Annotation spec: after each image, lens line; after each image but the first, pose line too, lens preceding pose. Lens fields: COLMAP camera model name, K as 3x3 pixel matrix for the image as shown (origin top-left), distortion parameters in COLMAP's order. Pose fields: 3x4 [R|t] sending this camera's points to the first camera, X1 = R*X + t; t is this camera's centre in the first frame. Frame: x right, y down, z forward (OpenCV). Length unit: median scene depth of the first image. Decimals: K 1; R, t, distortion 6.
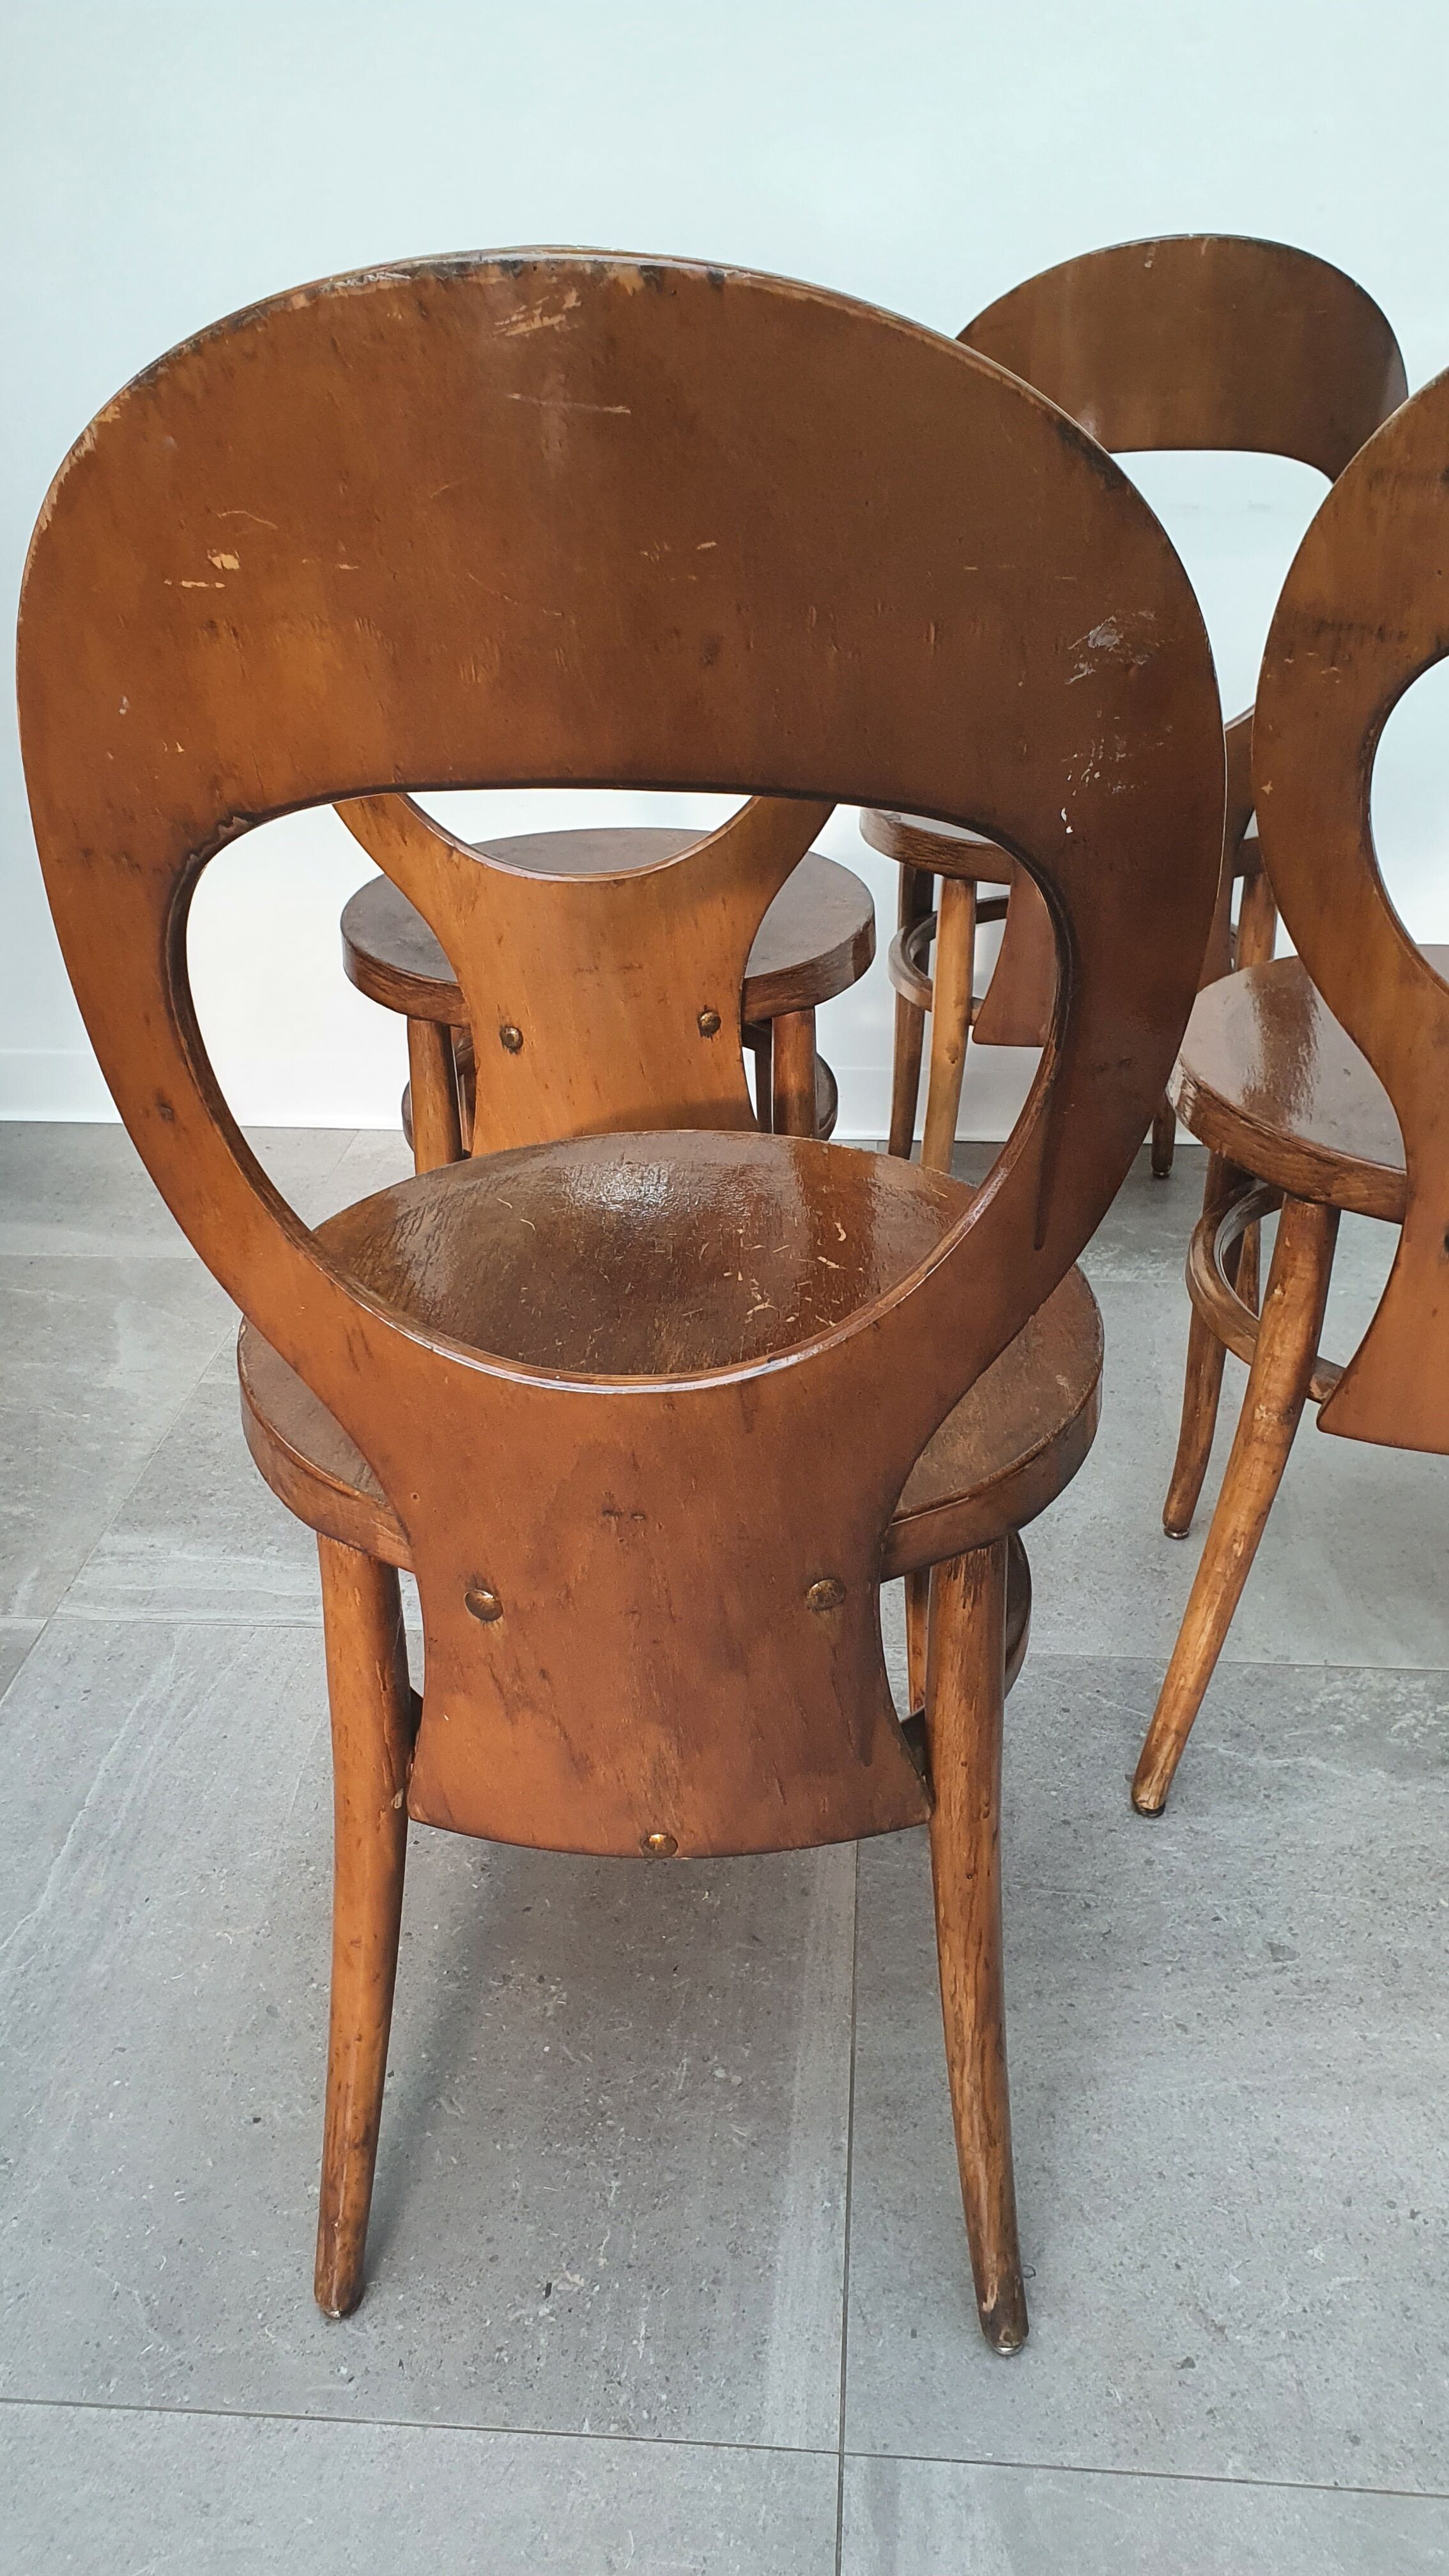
lens RADIAL K [[1974.7, 0, 744.8], [0, 1974.7, 1323.0], [0, 0, 1]] dist [0.008914, 0.010677]
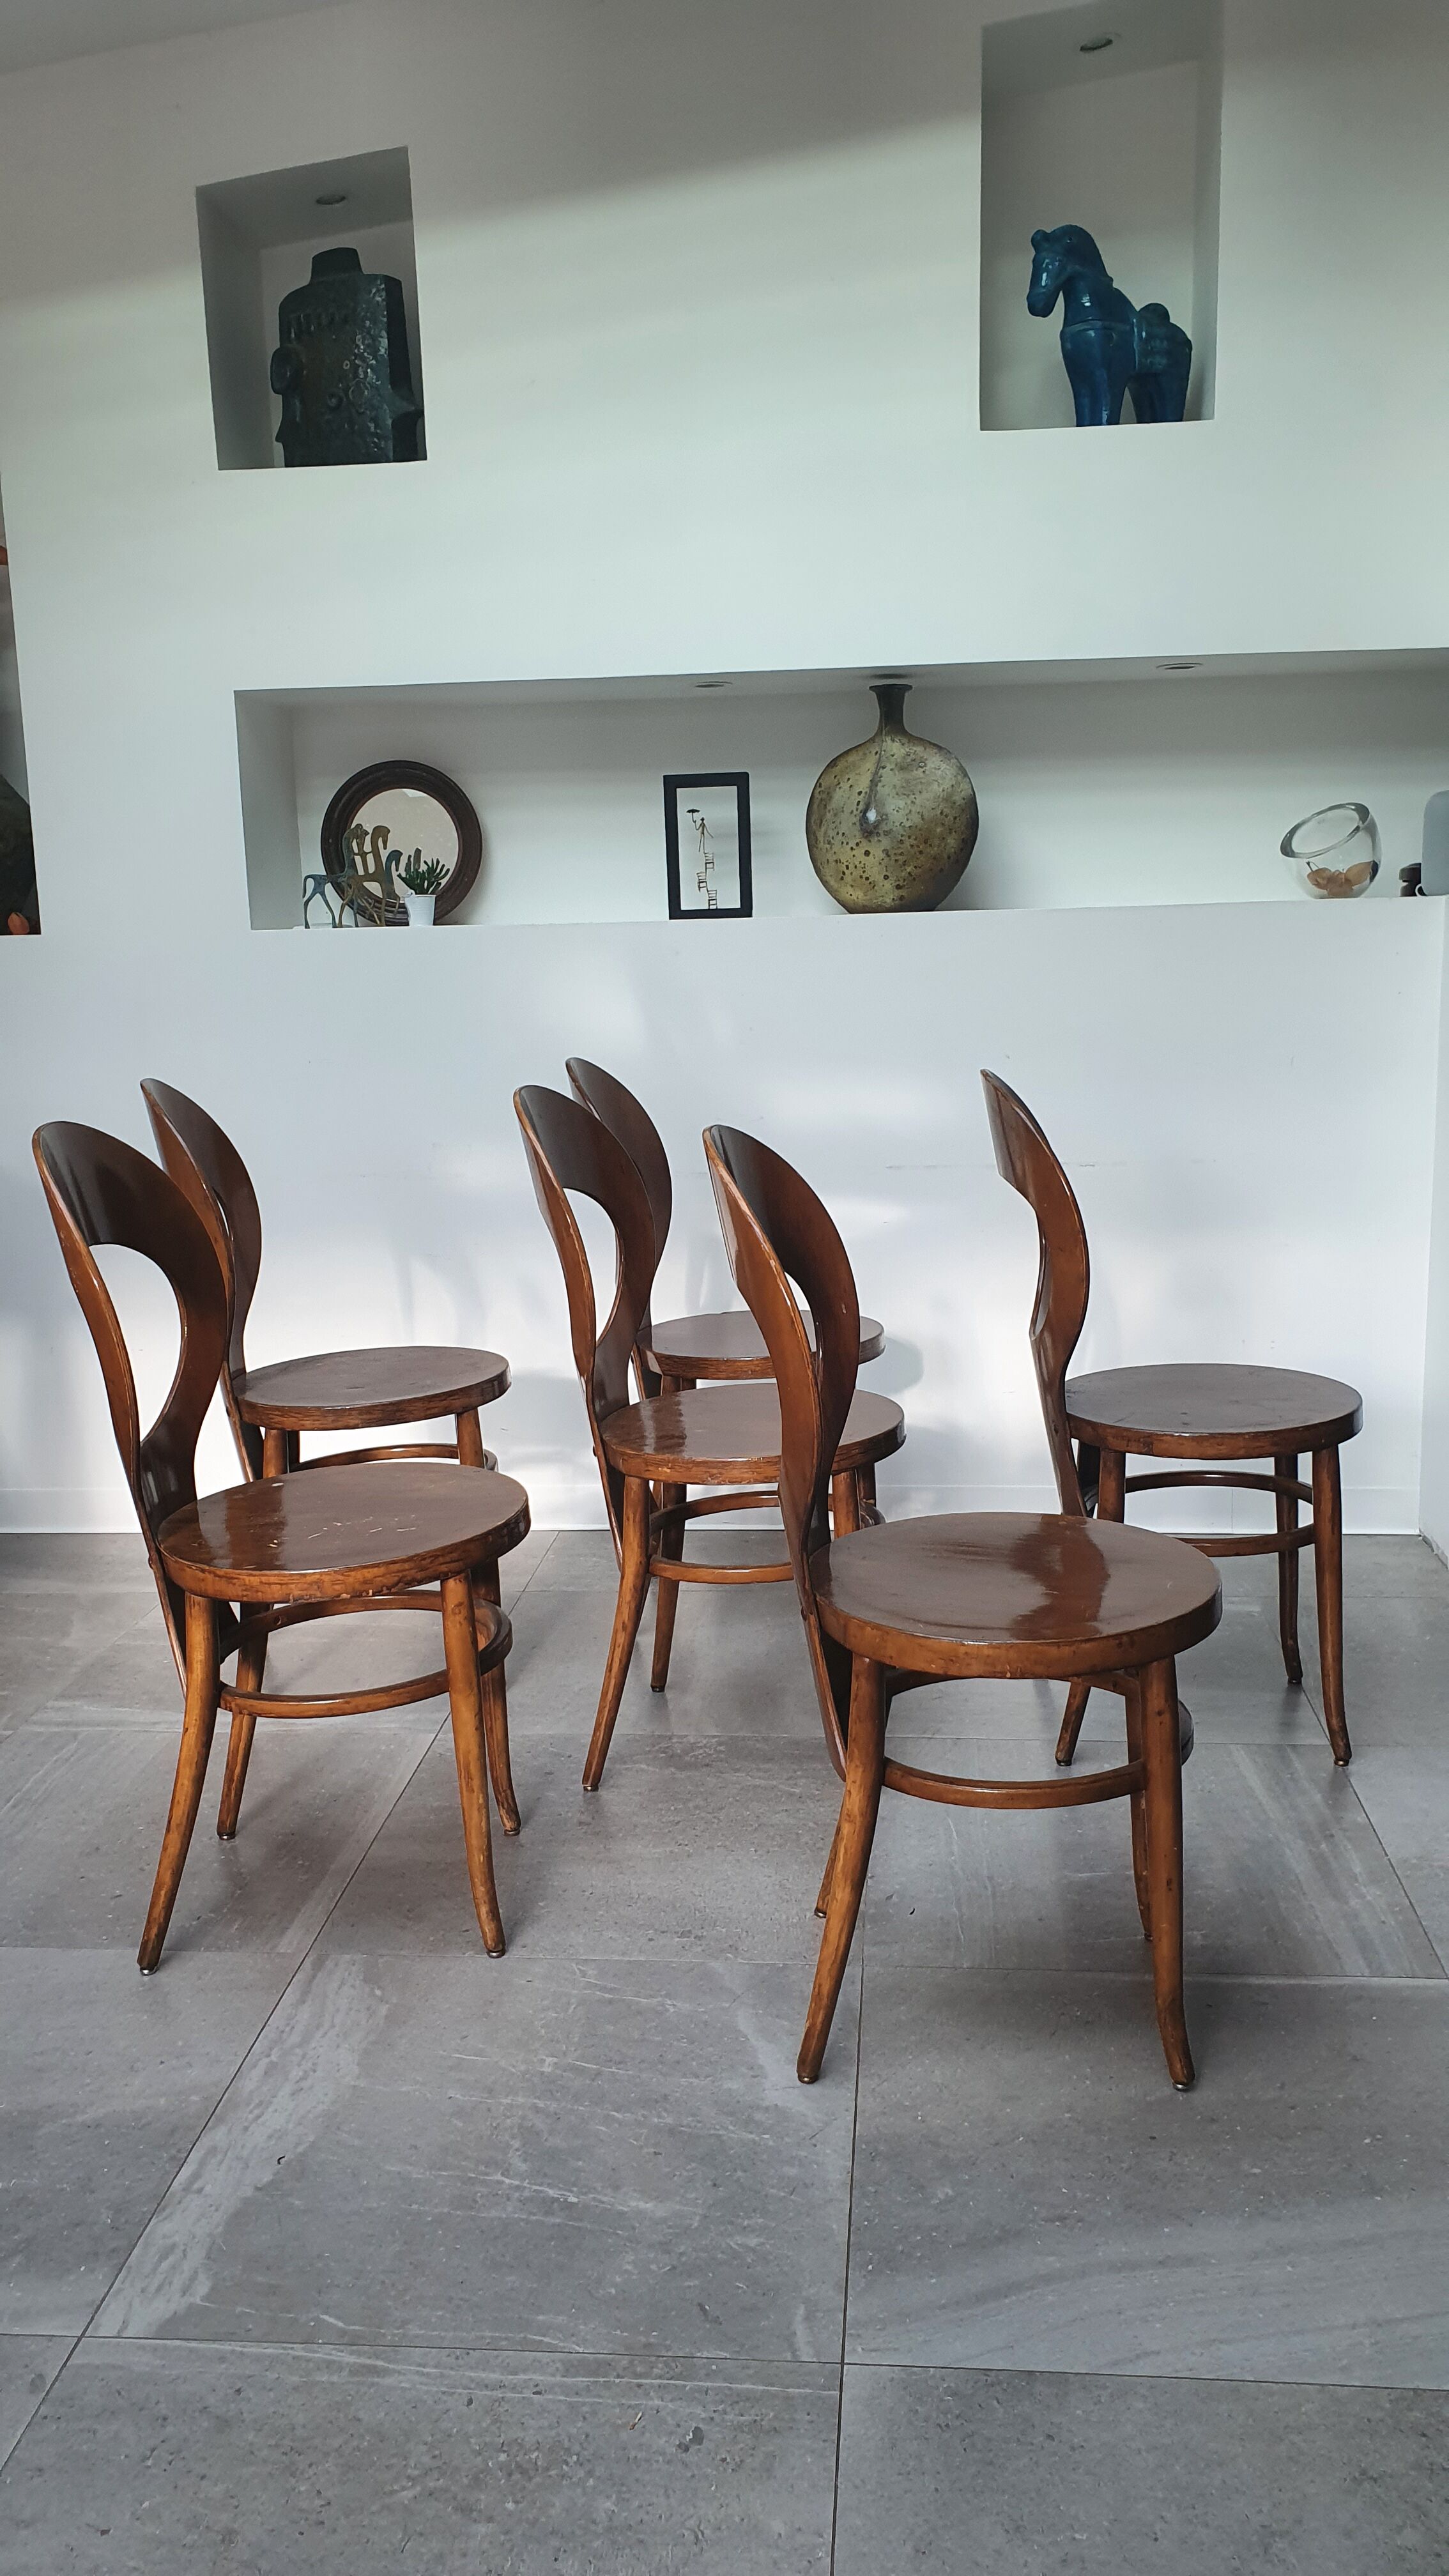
lens RADIAL K [[1974.7, 0, 734.9], [0, 1974.7, 1325.4], [0, 0, 1]] dist [0.008914, 0.010677]
pose [[0.999708, -0.011991, -0.020982, 0.470464], [0.005263, 0.955408, -0.295241, 0.421894], [0.023587, 0.295044, 0.955192, -1.117201]]
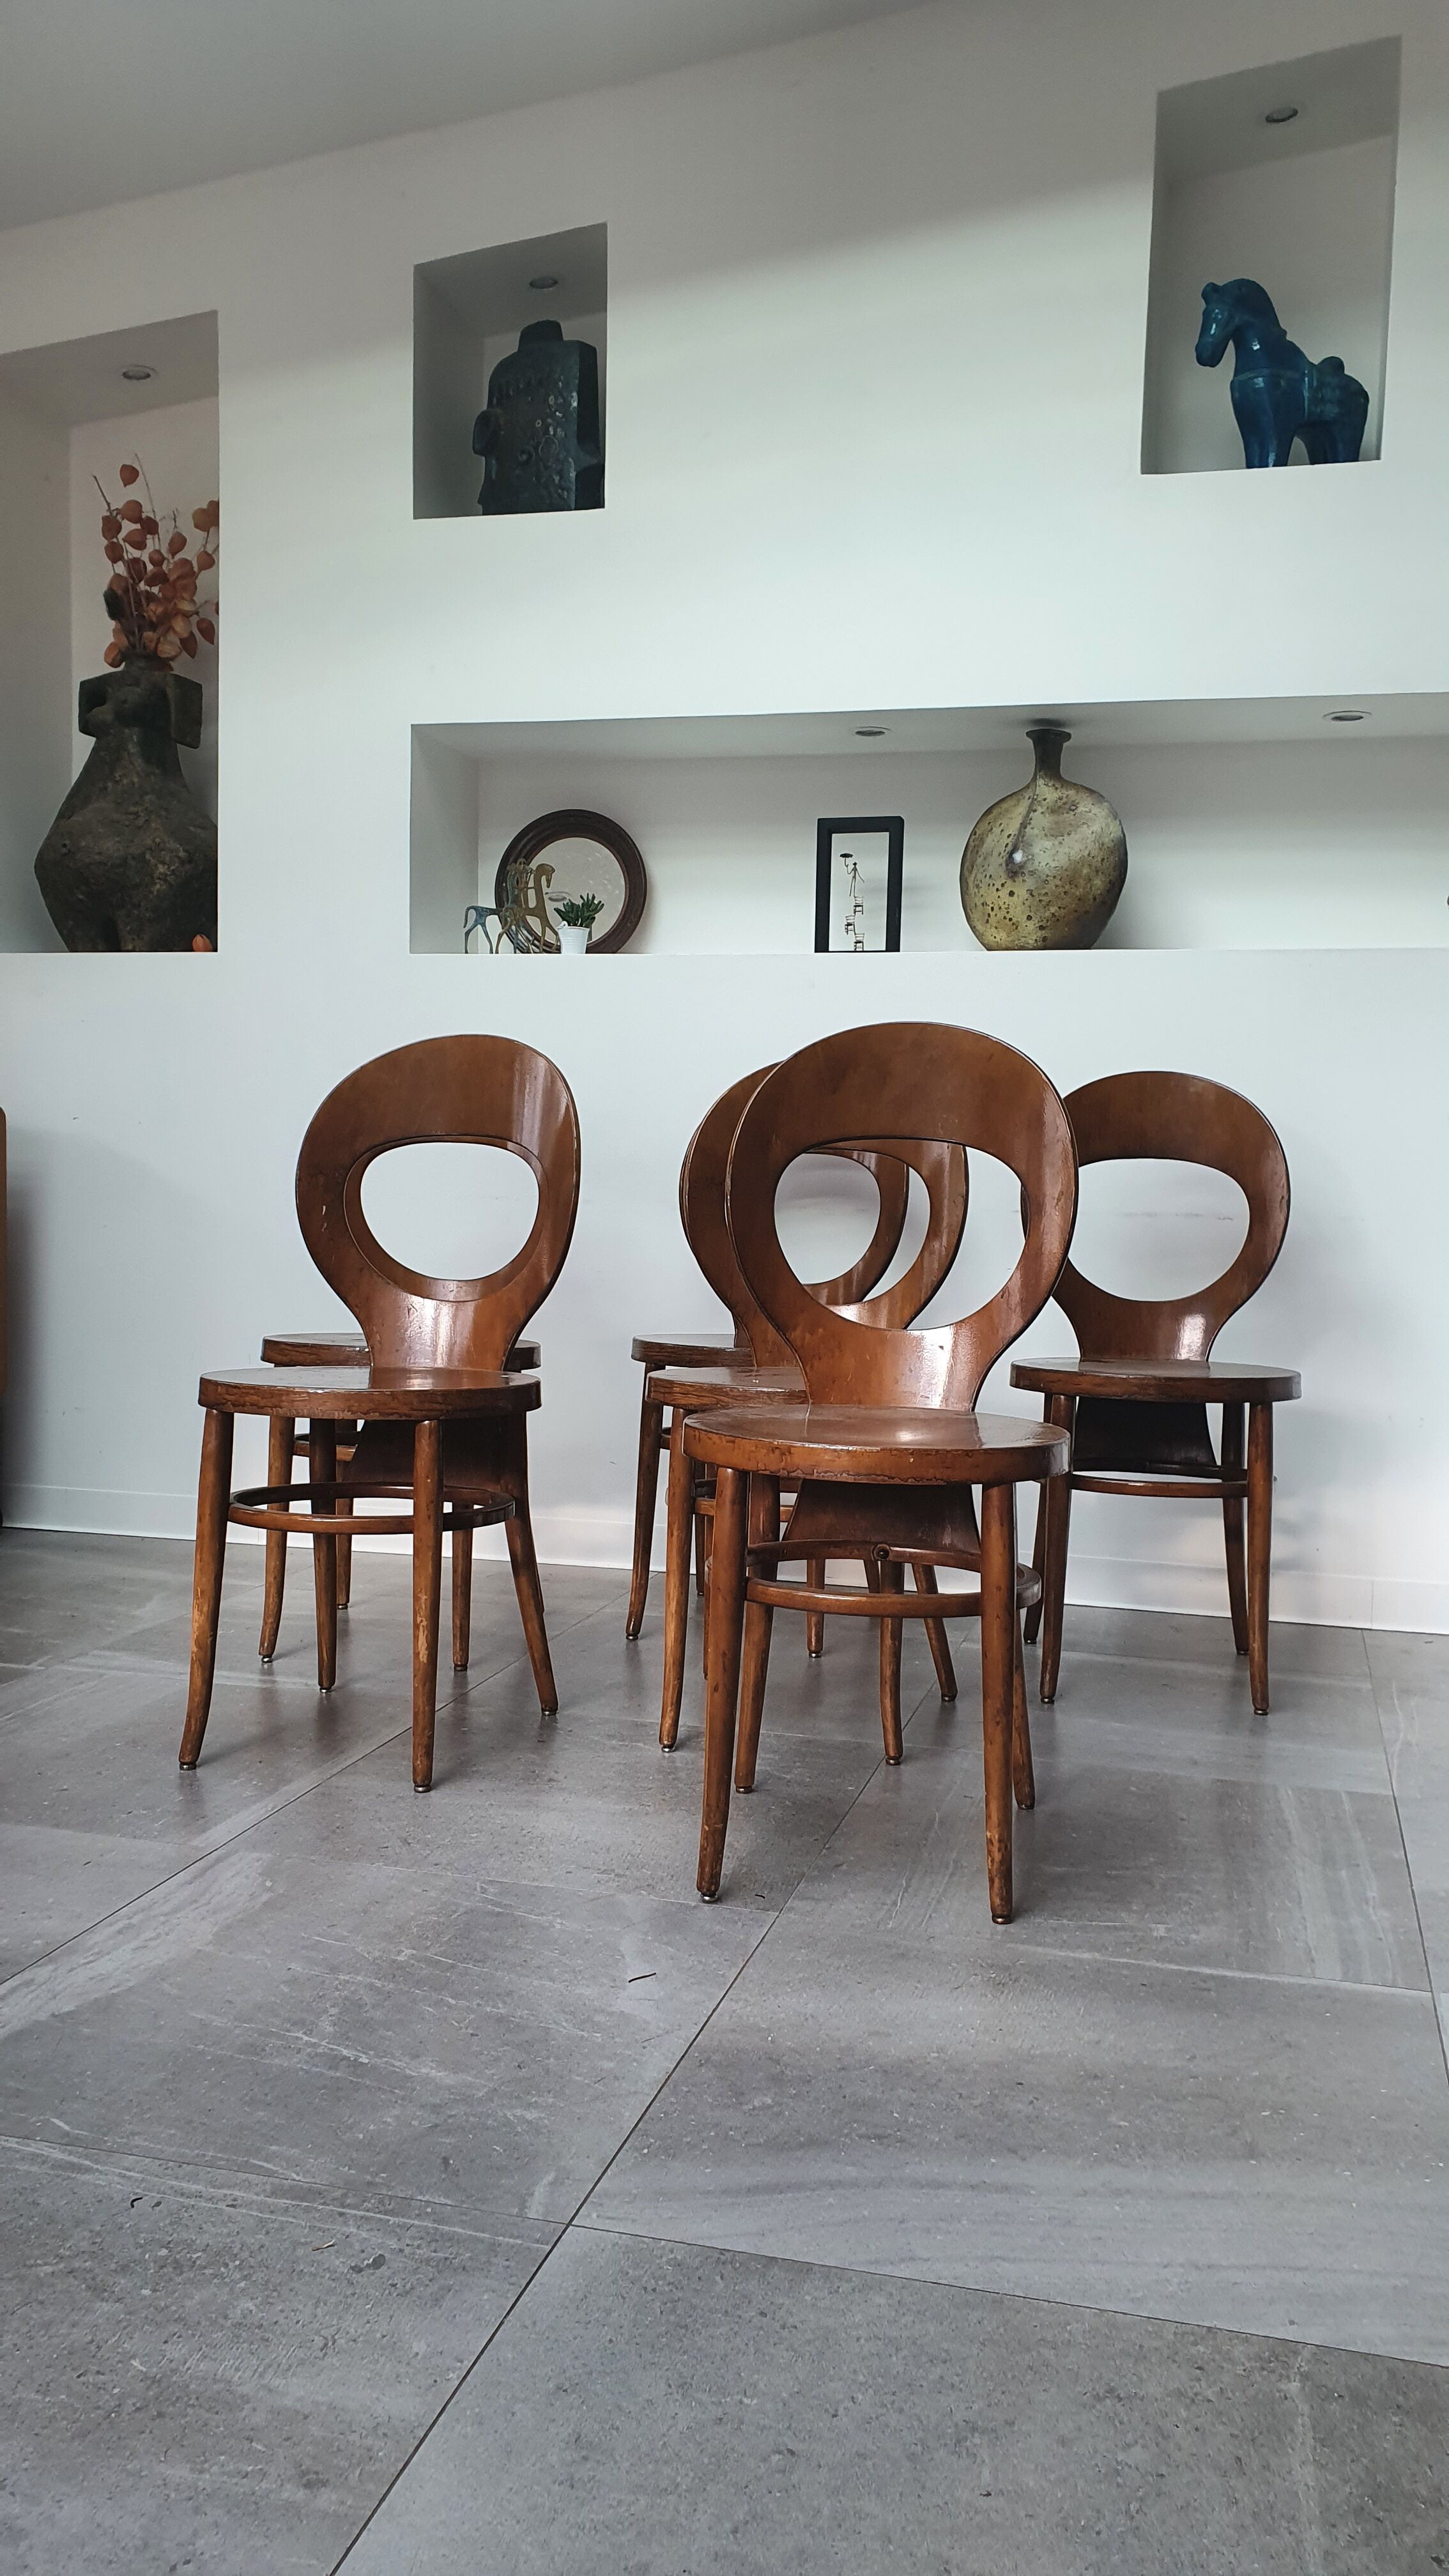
lens RADIAL K [[1974.7, 0, 768.9], [0, 1974.7, 1336.5], [0, 0, 1]] dist [0.008914, 0.010677]
pose [[0.984120, 0.049030, -0.170600, 0.782450], [-0.113942, 0.911442, -0.395336, 0.654654], [0.136109, 0.408496, 0.902555, -0.912619]]
